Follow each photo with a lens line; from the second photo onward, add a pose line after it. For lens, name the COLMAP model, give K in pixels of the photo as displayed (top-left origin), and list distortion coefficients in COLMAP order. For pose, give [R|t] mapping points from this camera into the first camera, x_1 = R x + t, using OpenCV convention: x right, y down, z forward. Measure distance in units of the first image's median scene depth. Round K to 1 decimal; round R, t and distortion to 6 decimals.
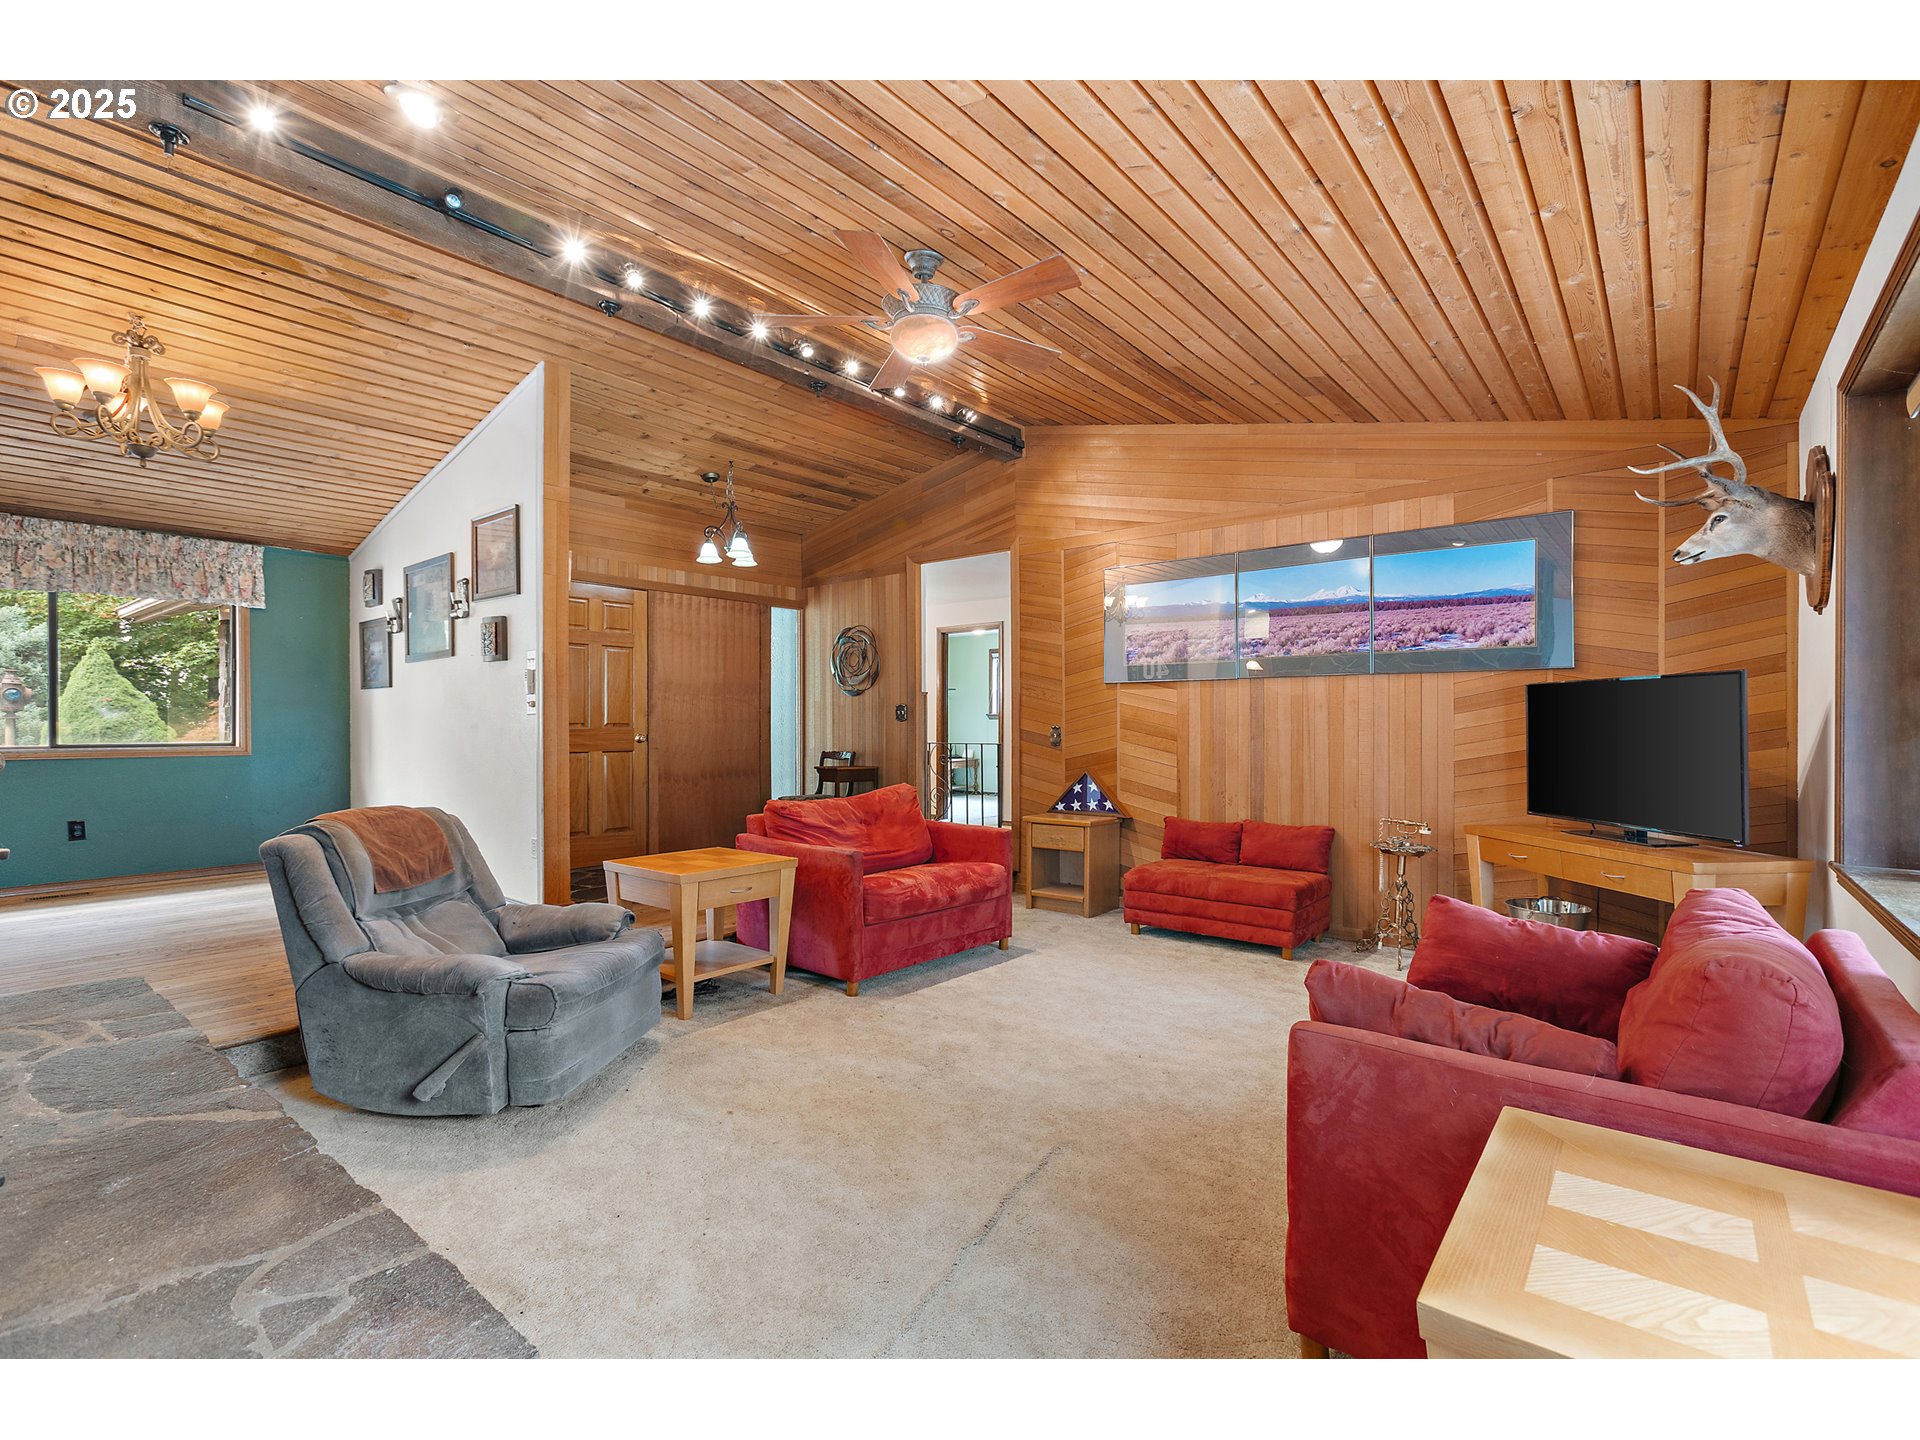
lens RADIAL K [[878.4, 0, 968.5], [0, 878.4, 727.0], [0, 0, 1]] dist [0.003620, 0.000218]
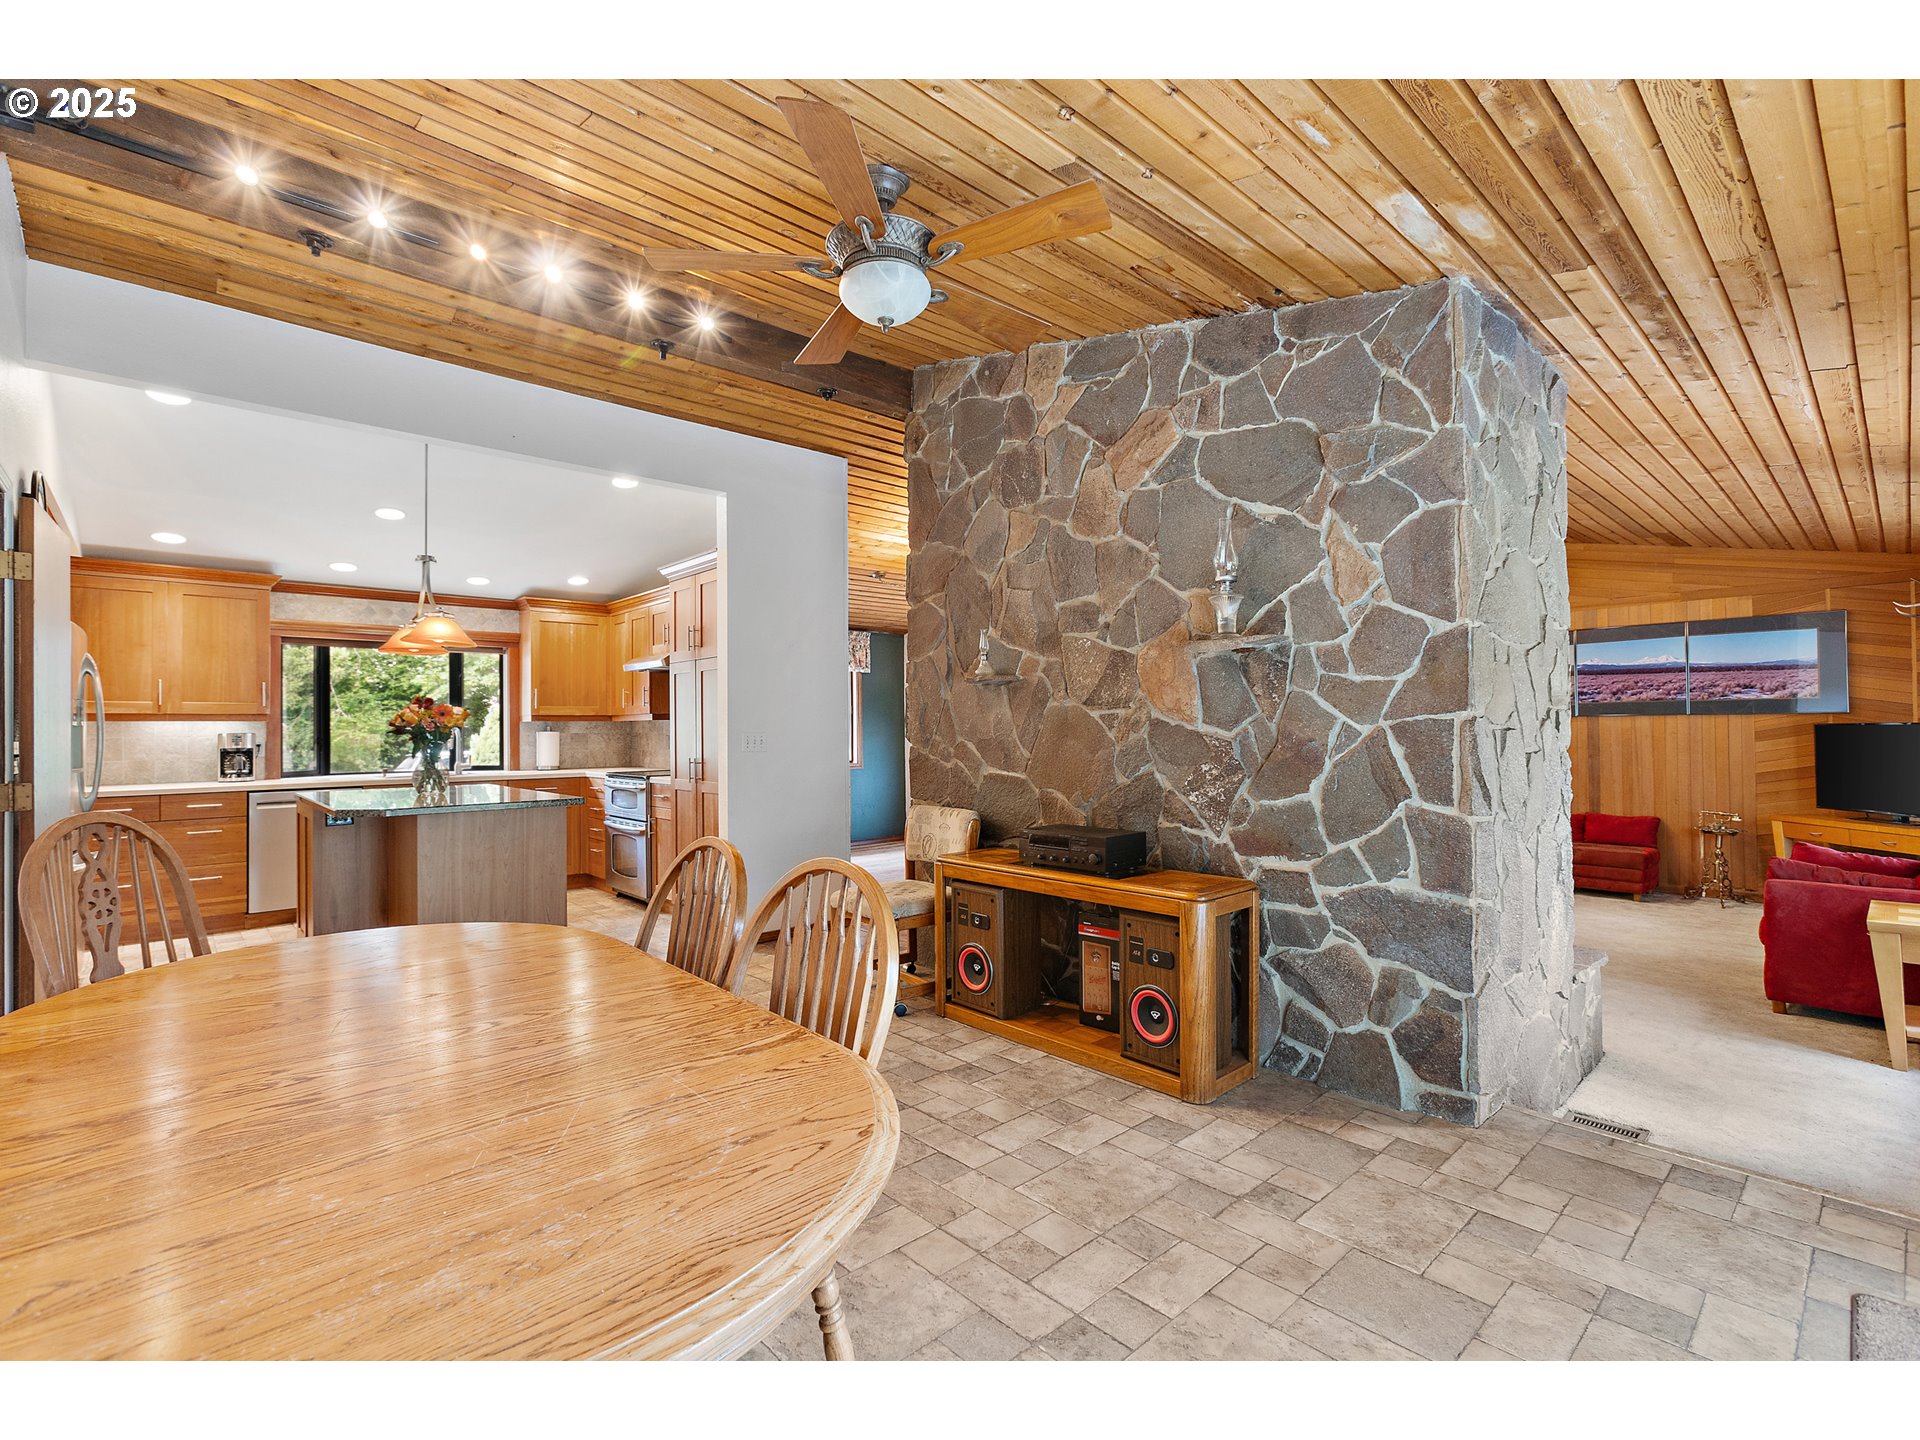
lens RADIAL K [[878.4, 0, 952.3], [0, 878.4, 720.6], [0, 0, 1]] dist [0.003620, 0.000218]
pose [[0.989131, -0.008097, -0.146816, -0.584244], [0.006077, 0.999881, -0.014206, -0.038009], [0.146913, 0.013159, 0.989062, -0.693203]]
